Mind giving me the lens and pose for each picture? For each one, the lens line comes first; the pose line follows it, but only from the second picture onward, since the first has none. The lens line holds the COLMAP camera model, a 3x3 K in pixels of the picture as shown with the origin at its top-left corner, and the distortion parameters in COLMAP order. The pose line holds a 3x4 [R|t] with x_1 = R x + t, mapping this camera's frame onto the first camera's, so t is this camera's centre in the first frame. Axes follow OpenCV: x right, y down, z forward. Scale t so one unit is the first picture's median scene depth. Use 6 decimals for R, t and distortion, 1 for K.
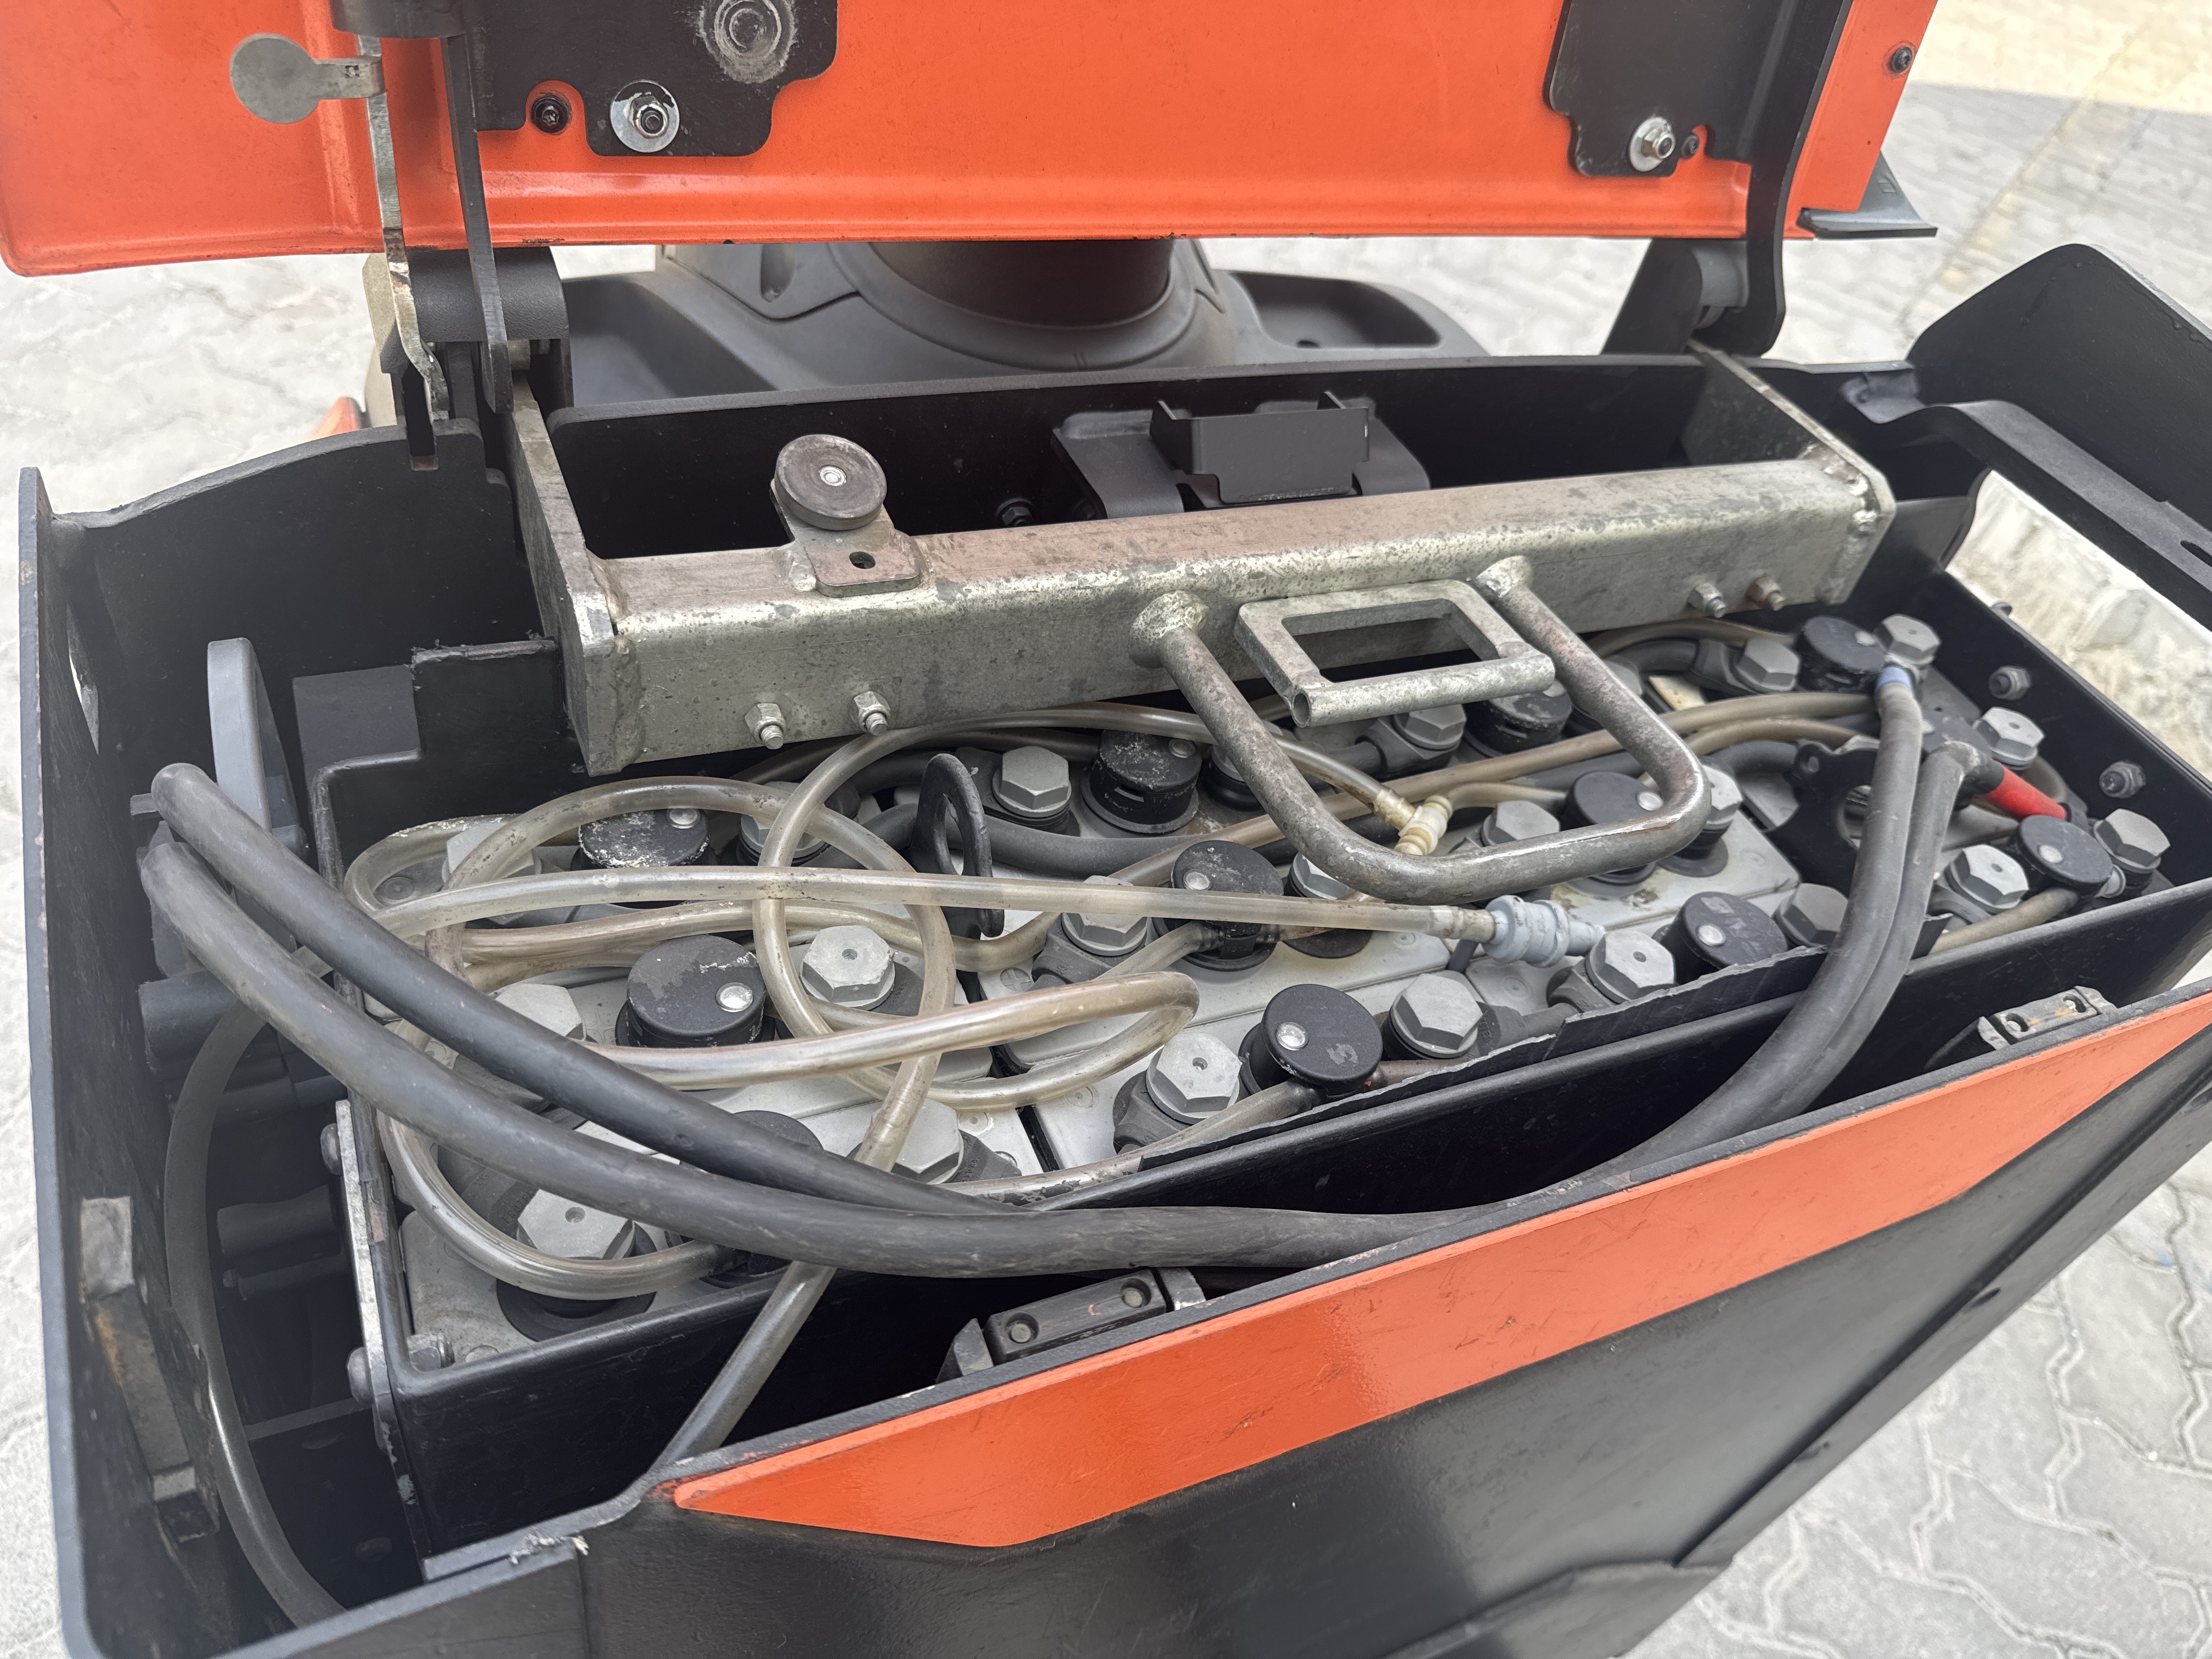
lens RADIAL K [[1558.6, 0, 1133.3], [0, 1558.6, 855.0], [0, 0, 1]] dist [0.072153, -0.127817]
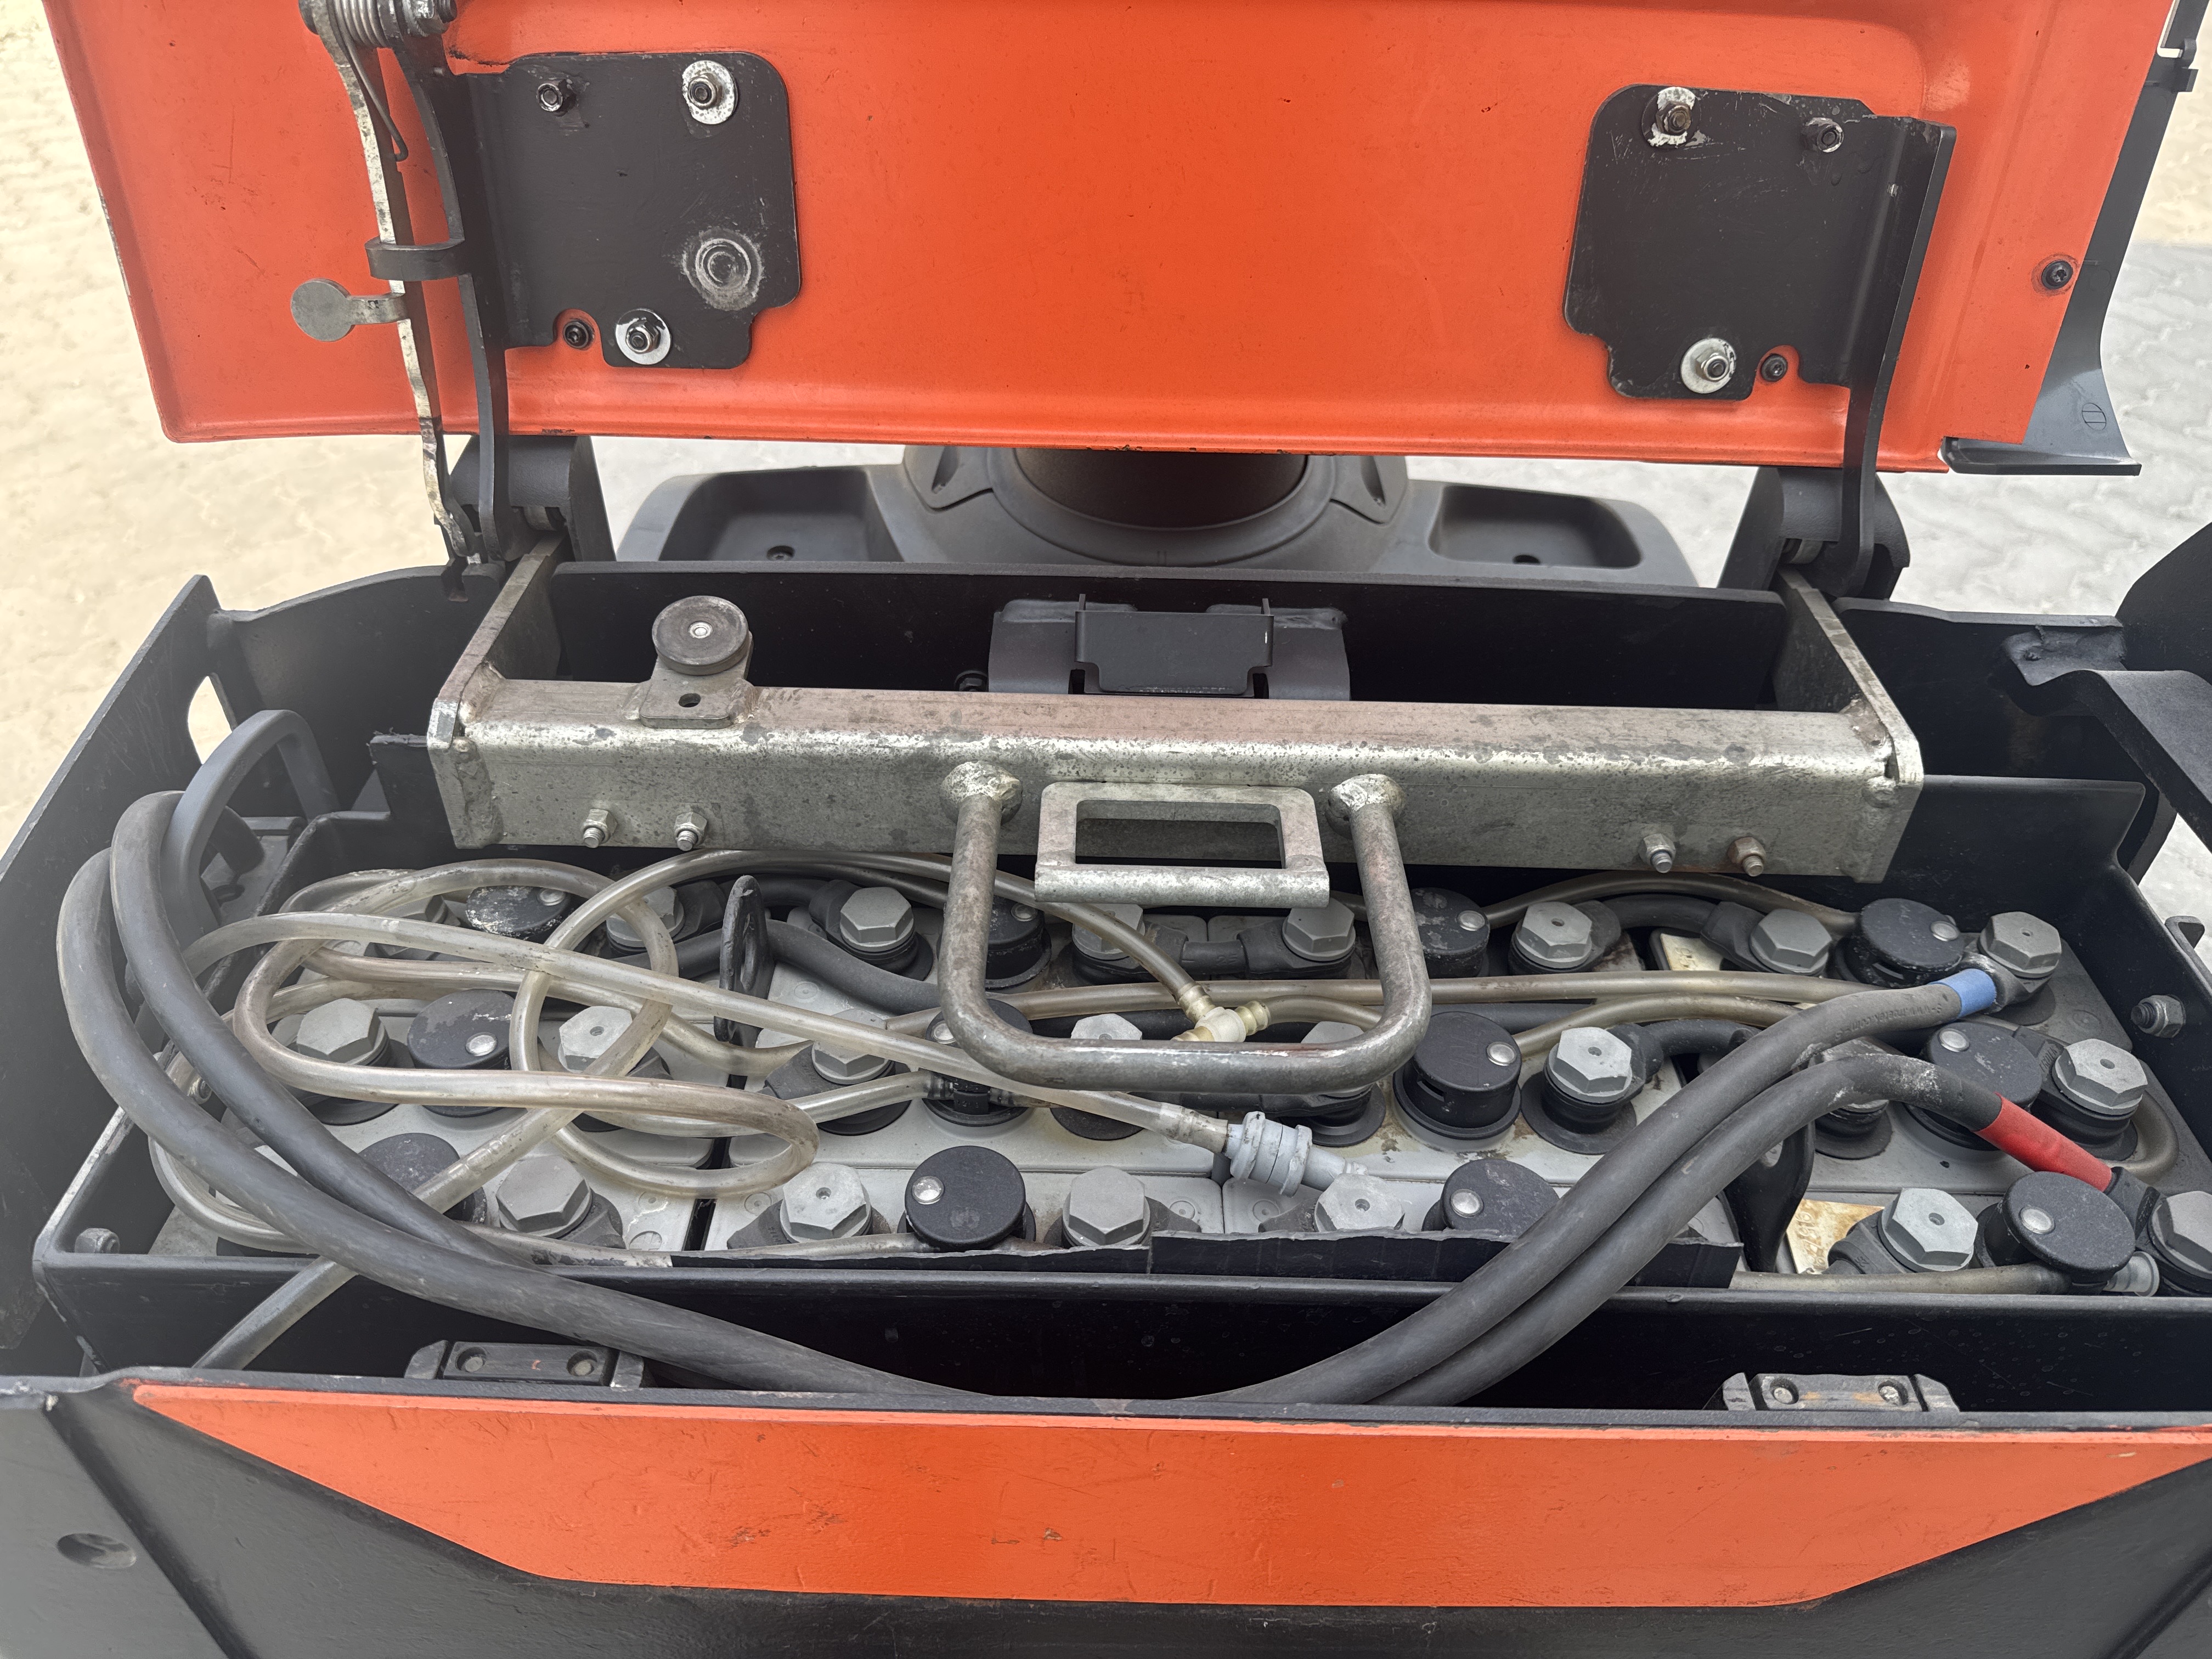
lens RADIAL K [[1510.0, 0, 1054.4], [0, 1510.0, 884.1], [0, 0, 1]] dist [0.024841, -0.002073]
pose [[0.899535, 0.147331, -0.411255, 0.504576], [-0.186519, 0.980820, -0.056596, -0.037392], [0.395029, 0.127617, 0.909761, 0.090720]]
